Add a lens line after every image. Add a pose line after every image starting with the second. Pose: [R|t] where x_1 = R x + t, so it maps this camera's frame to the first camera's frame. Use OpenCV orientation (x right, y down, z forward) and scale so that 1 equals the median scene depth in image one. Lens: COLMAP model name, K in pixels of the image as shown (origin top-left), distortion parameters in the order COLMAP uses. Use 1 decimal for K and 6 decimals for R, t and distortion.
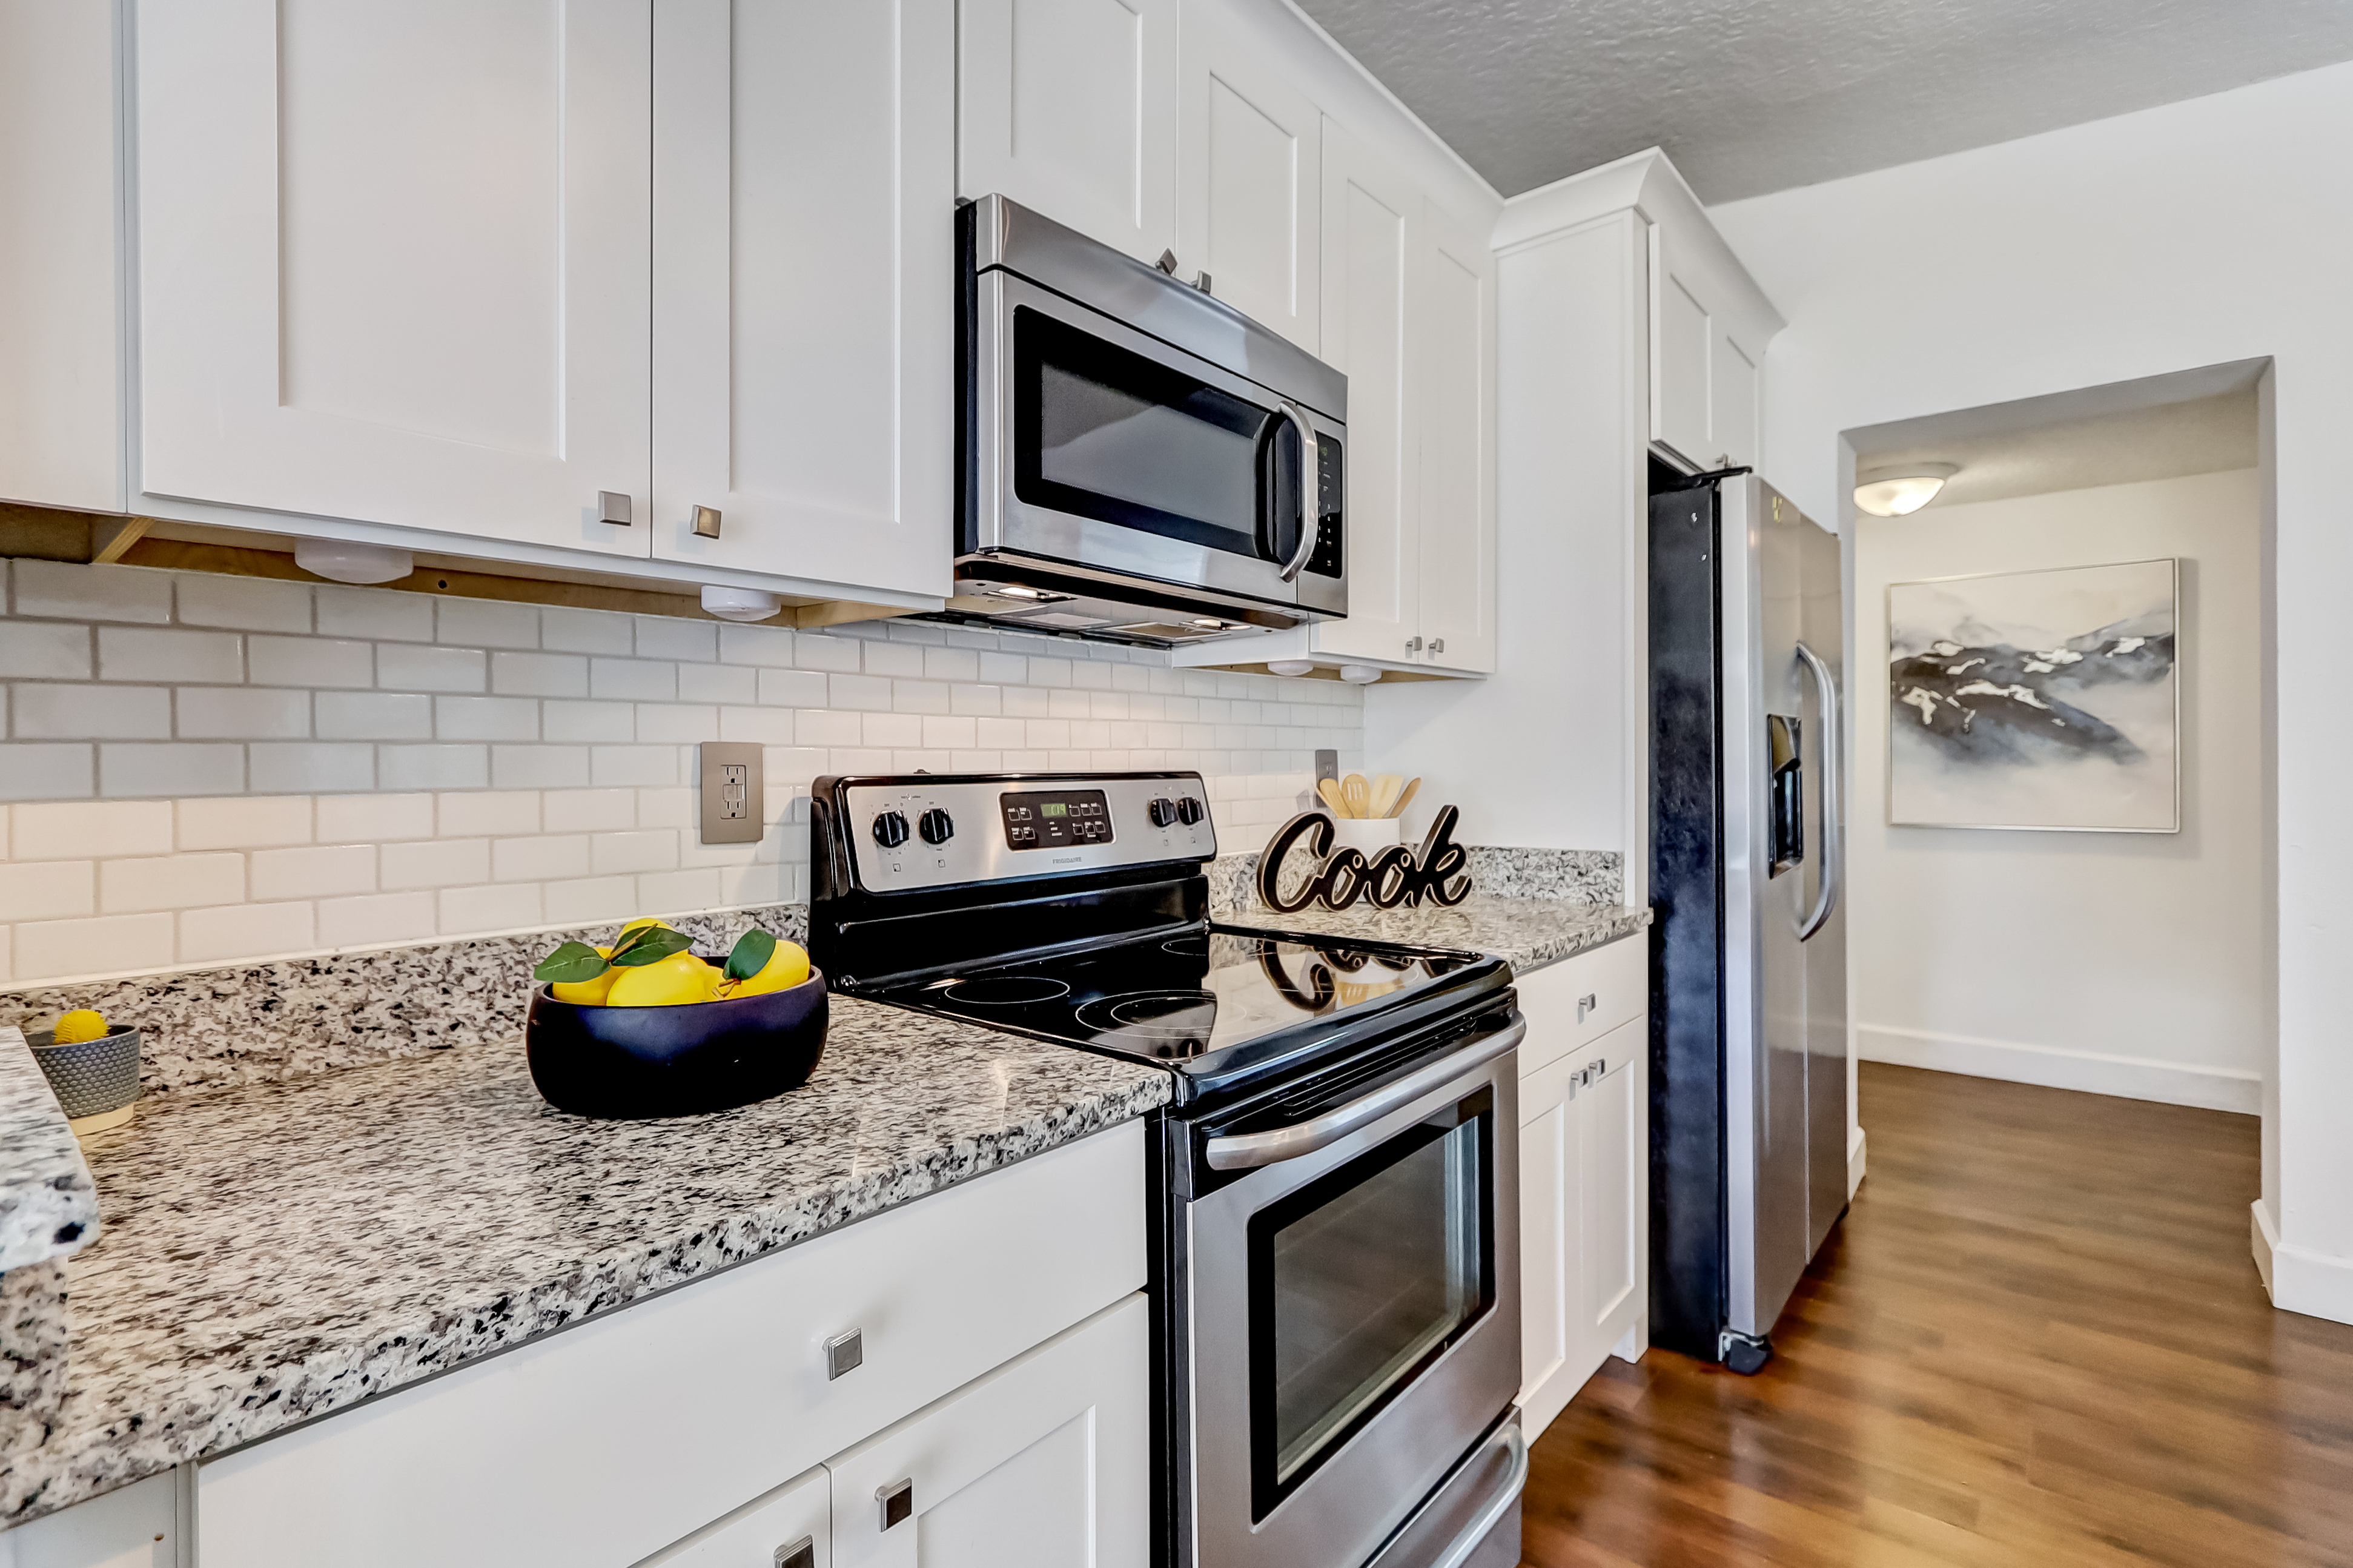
lens RADIAL K [[1088.2, 0, 1173.3], [0, 1088.2, 769.6], [0, 0, 1]] dist [-0.001821, 0.003754]
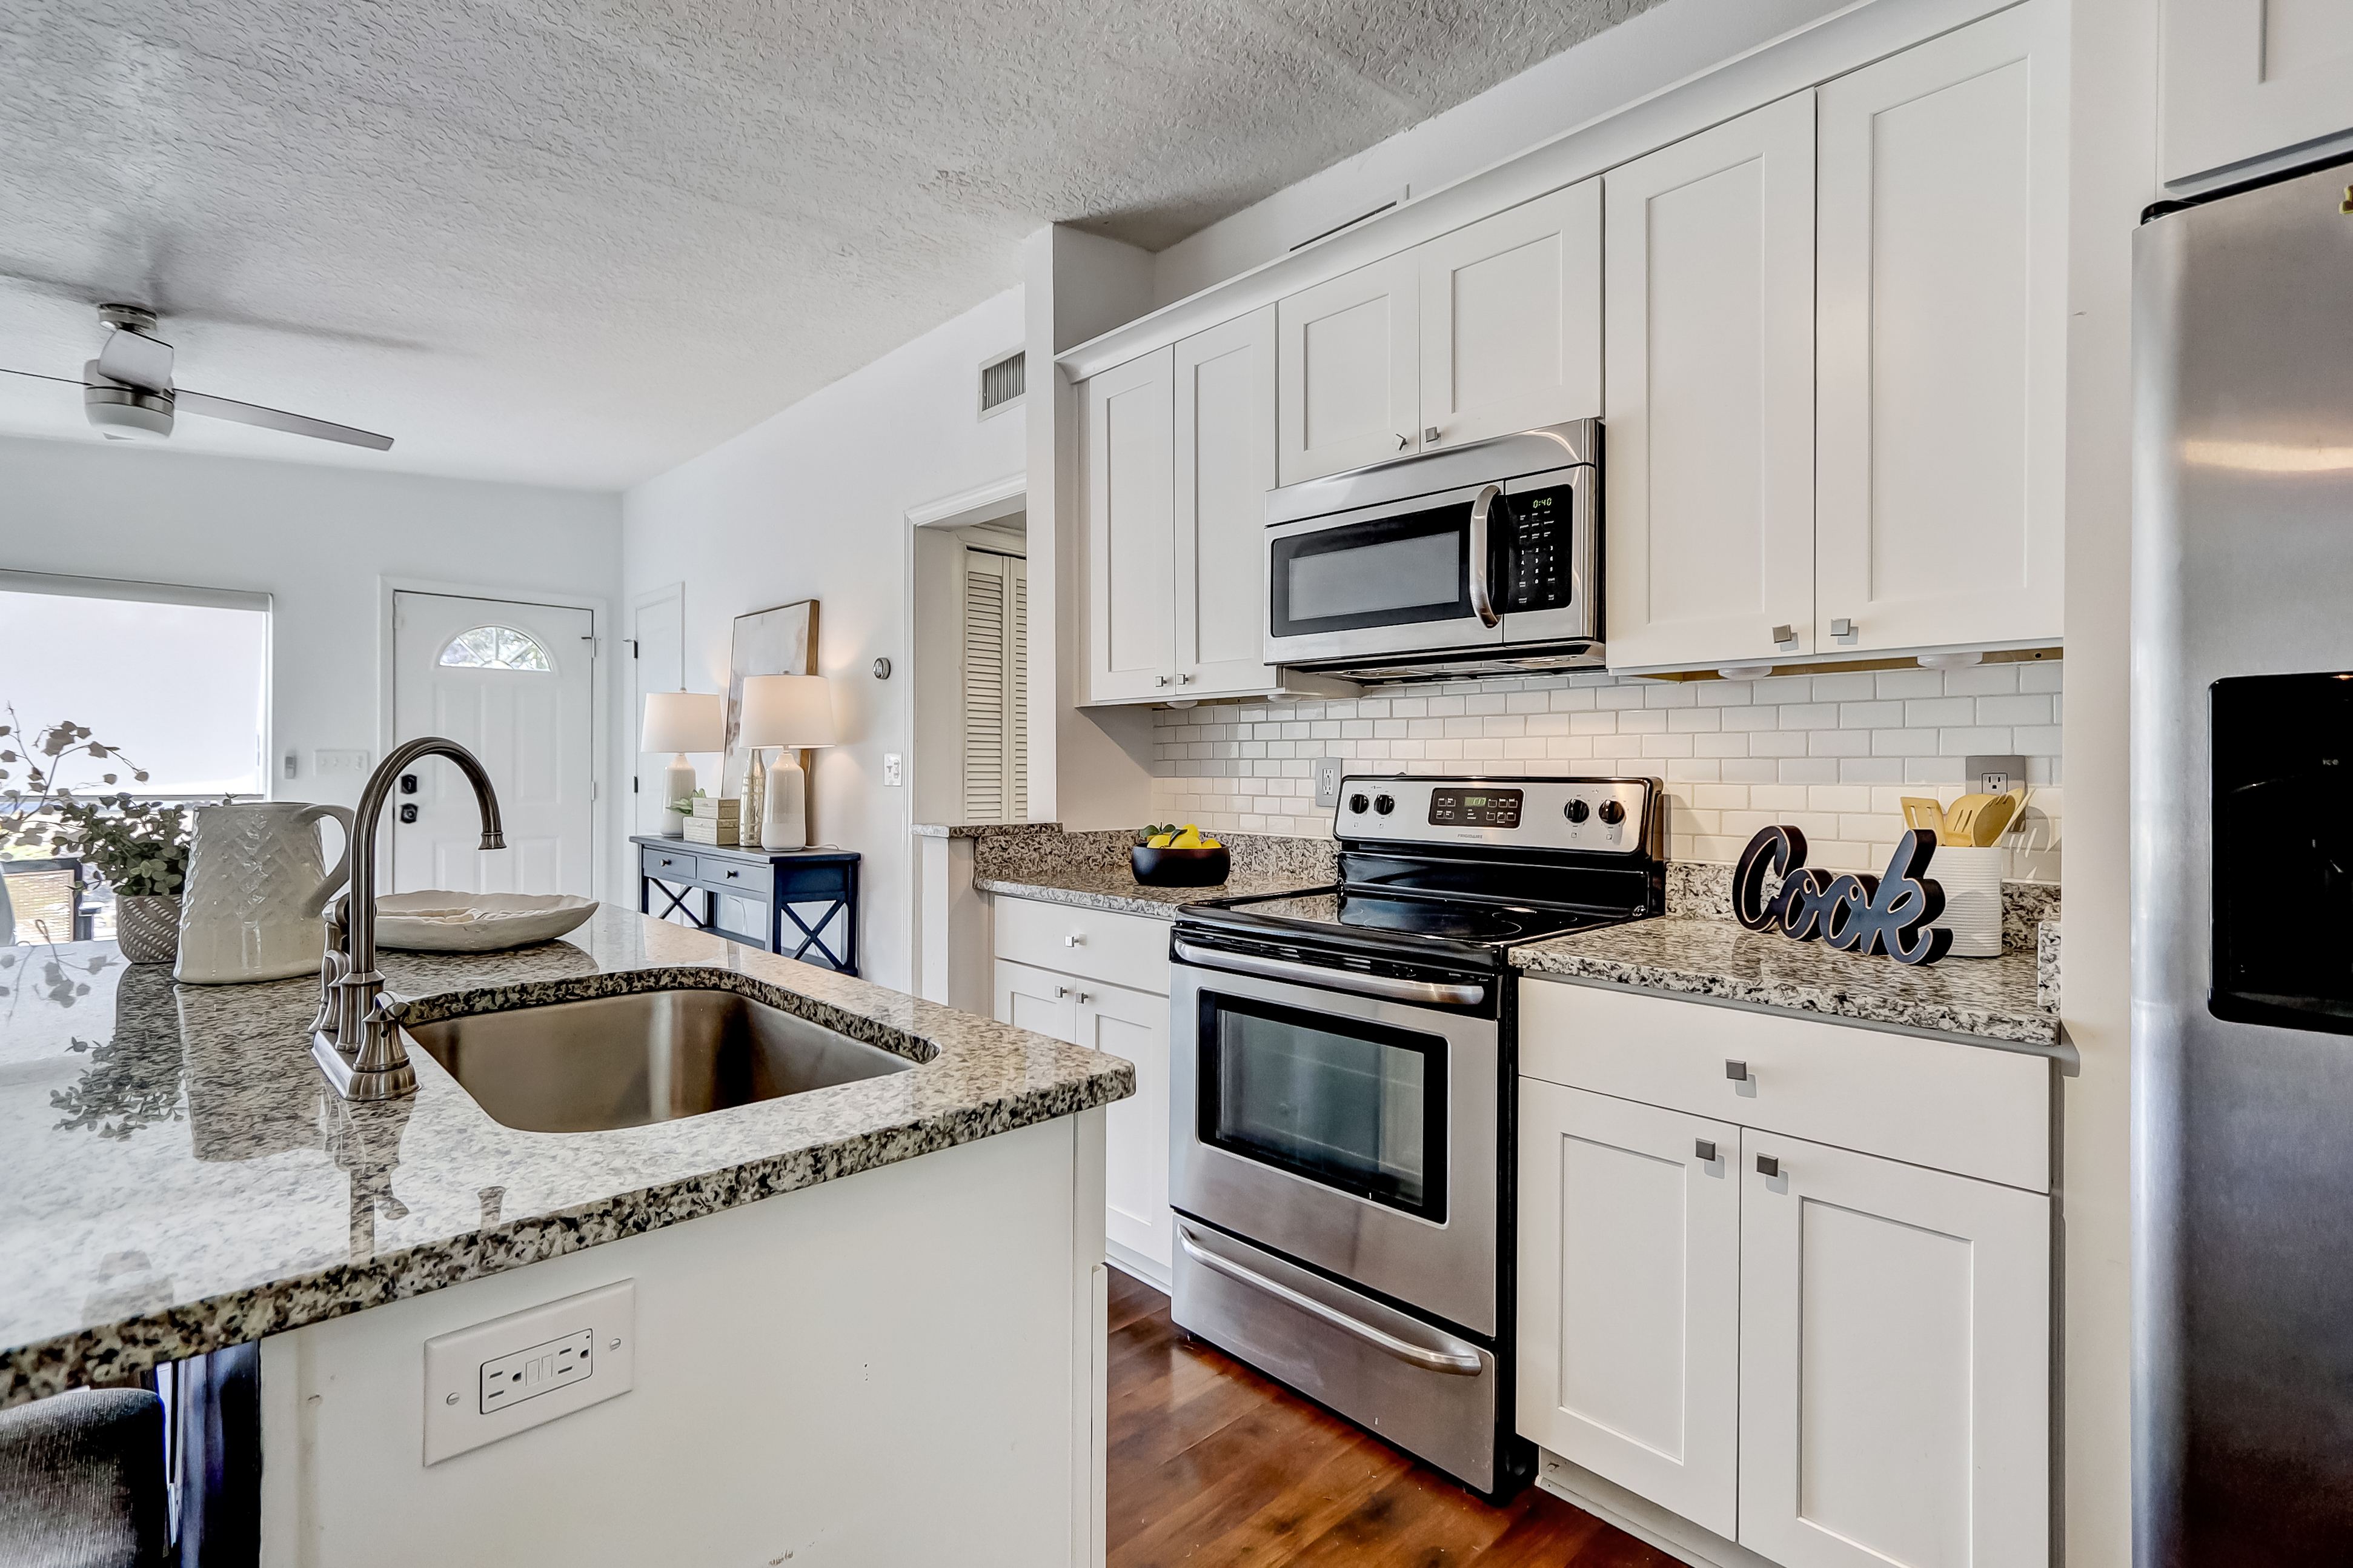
lens RADIAL K [[1088.3, 0, 1161.1], [0, 1088.3, 772.7], [0, 0, 1]] dist [-0.001821, 0.003754]
pose [[-0.105621, 0.008204, -0.994373, 1.271873], [-0.010743, 0.999898, 0.009391, -0.009271], [0.994348, 0.011675, -0.105522, 0.684947]]
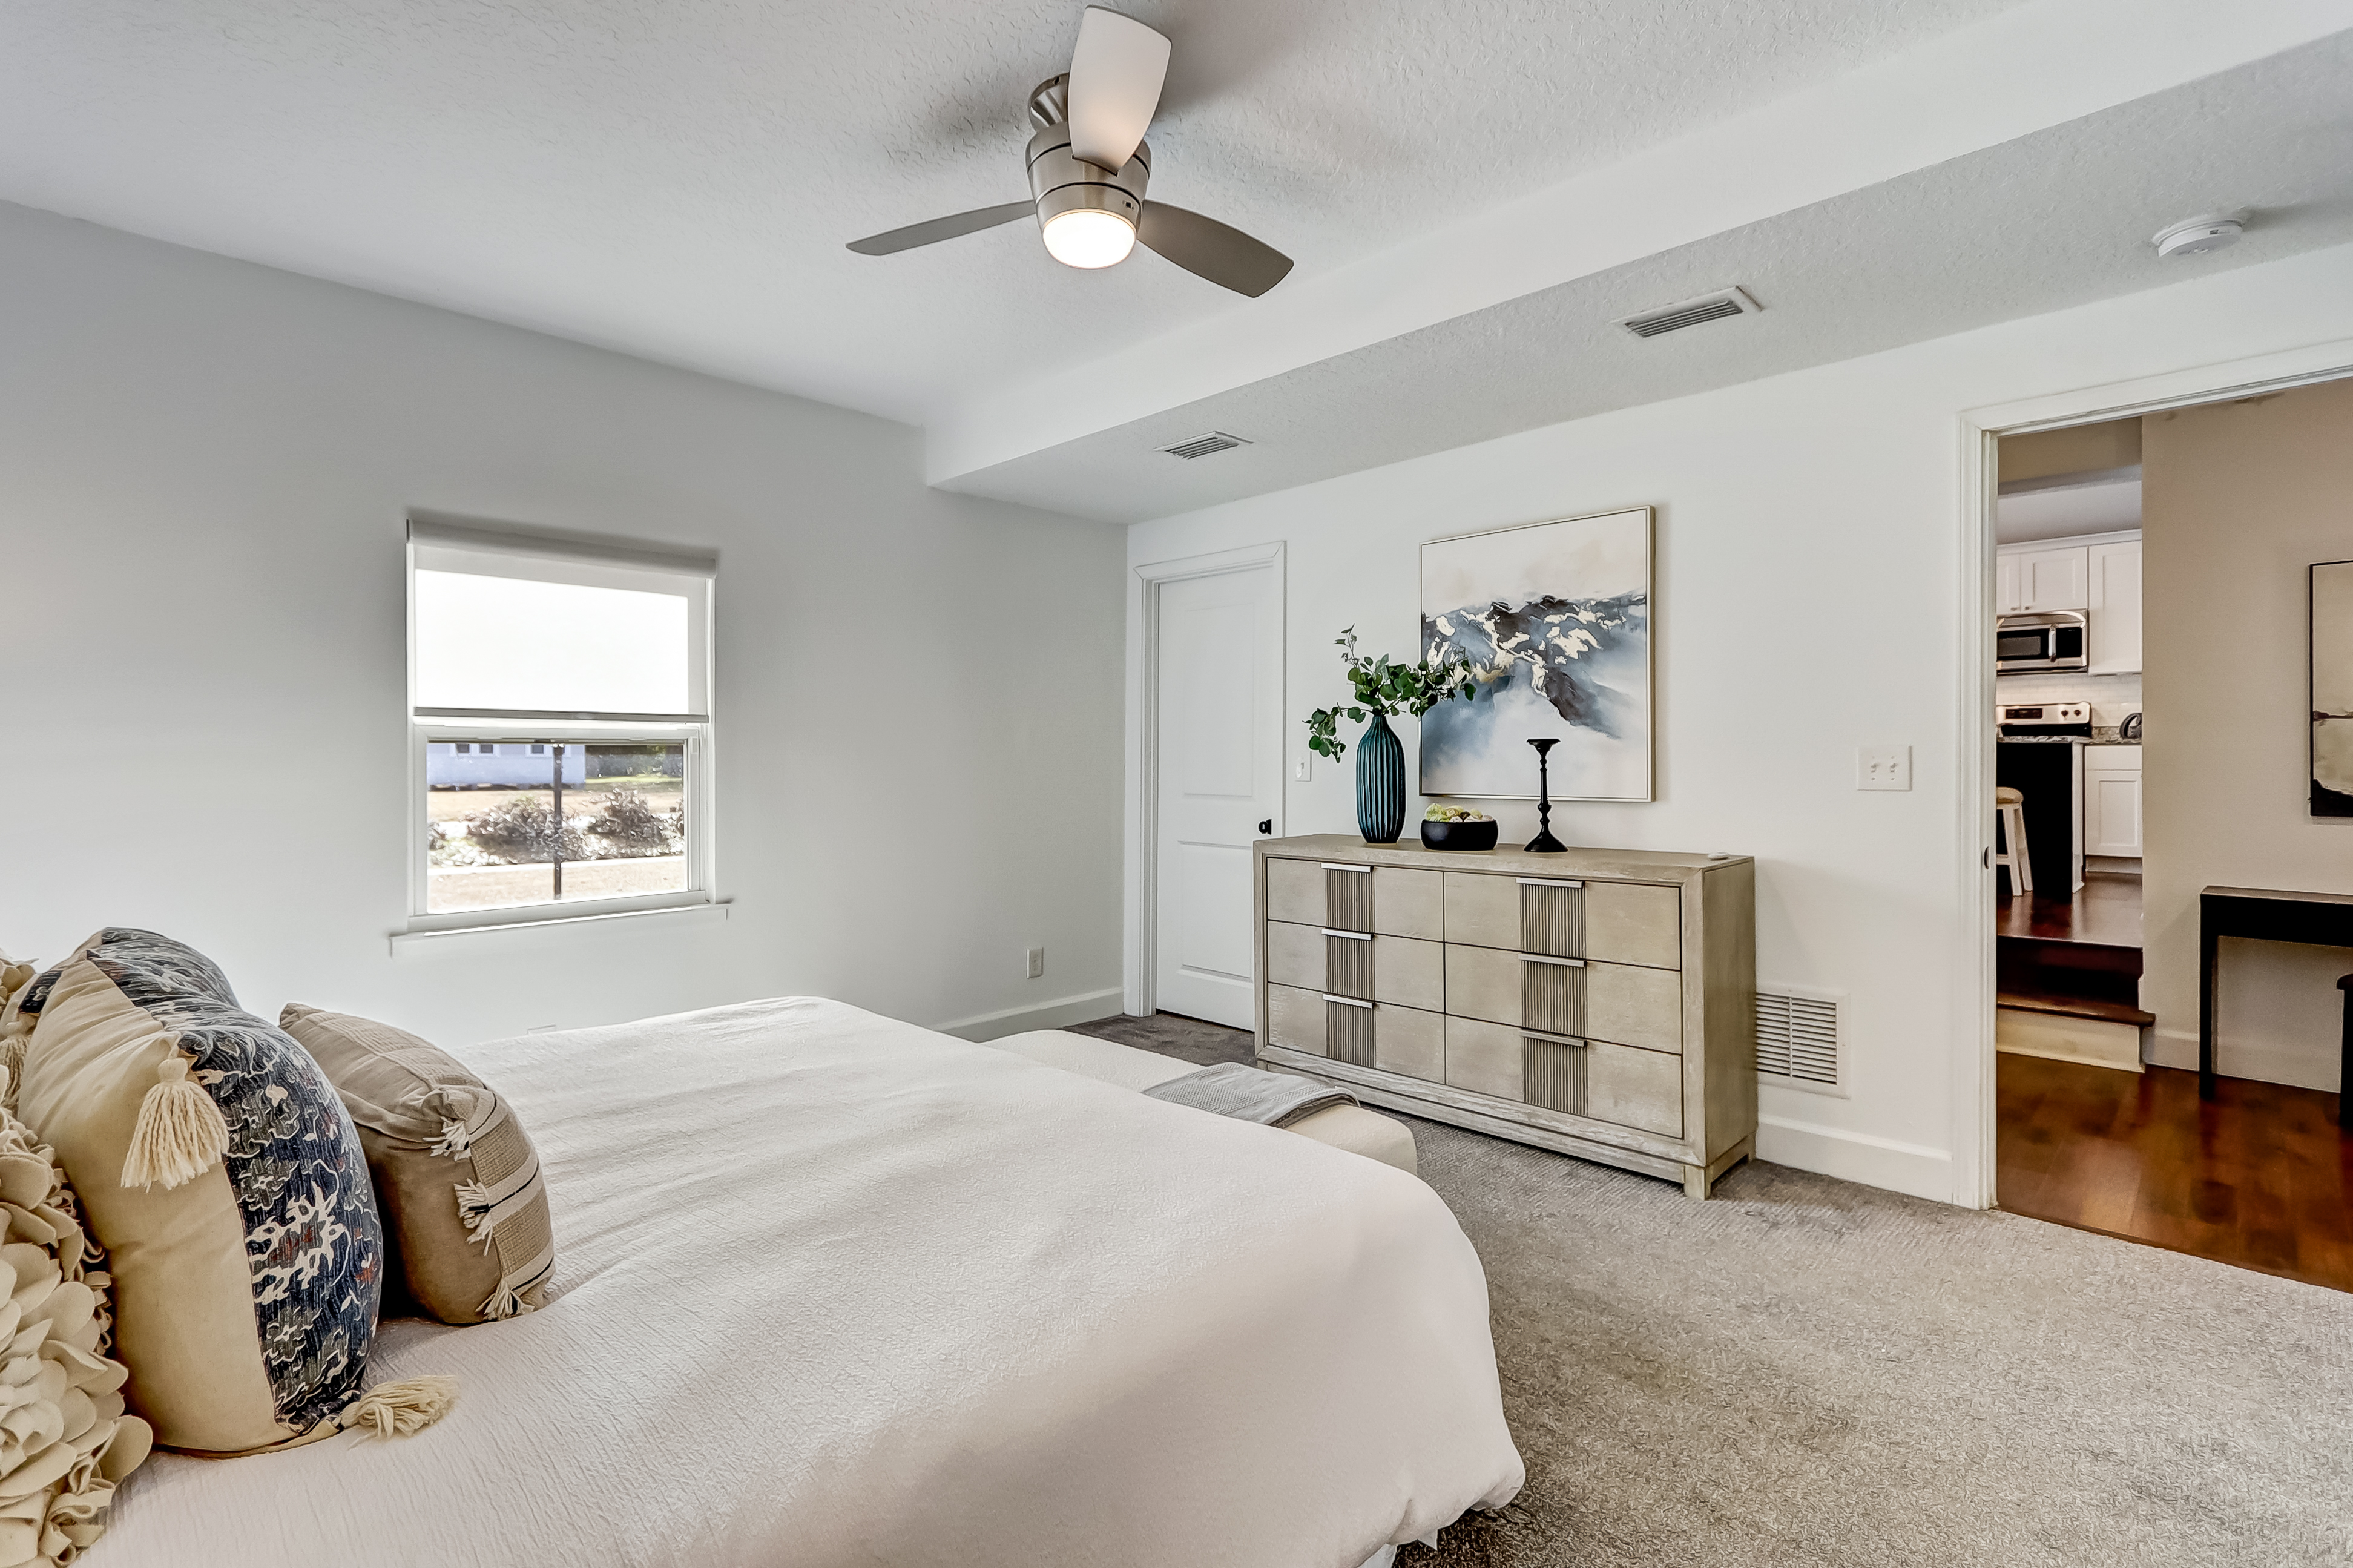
lens RADIAL K [[1088.3, 0, 1154.8], [0, 1088.3, 748.5], [0, 0, 1]] dist [-0.001821, 0.003754]
pose [[-0.088000, 0.001026, -0.996120, 4.731232], [-0.009416, 0.999954, 0.001862, 0.213561], [0.996076, 0.009544, -0.087987, -2.274359]]
